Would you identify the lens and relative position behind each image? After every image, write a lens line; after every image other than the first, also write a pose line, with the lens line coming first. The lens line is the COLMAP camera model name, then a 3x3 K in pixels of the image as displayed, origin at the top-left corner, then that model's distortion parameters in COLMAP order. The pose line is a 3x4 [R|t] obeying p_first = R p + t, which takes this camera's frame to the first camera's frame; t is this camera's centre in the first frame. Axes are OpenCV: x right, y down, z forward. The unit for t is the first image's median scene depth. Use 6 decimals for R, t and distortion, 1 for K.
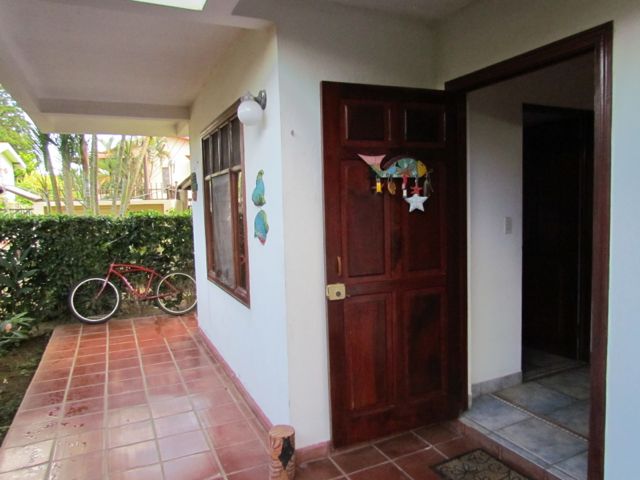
lens RADIAL K [[461.2, 0, 320.0], [0, 461.2, 240.0], [0, 0, 1]] dist [-0.018633, 0.000962]
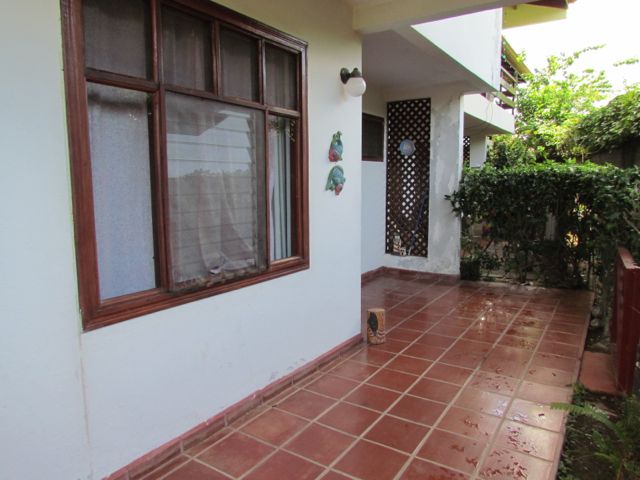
lens RADIAL K [[461.2, 0, 320.0], [0, 461.2, 240.0], [0, 0, 1]] dist [-0.018633, 0.000962]
pose [[-0.528113, -0.080958, 0.845306, -1.122146], [0.090291, 0.984448, 0.150695, -0.059025], [-0.844360, 0.155907, -0.512590, 1.684706]]
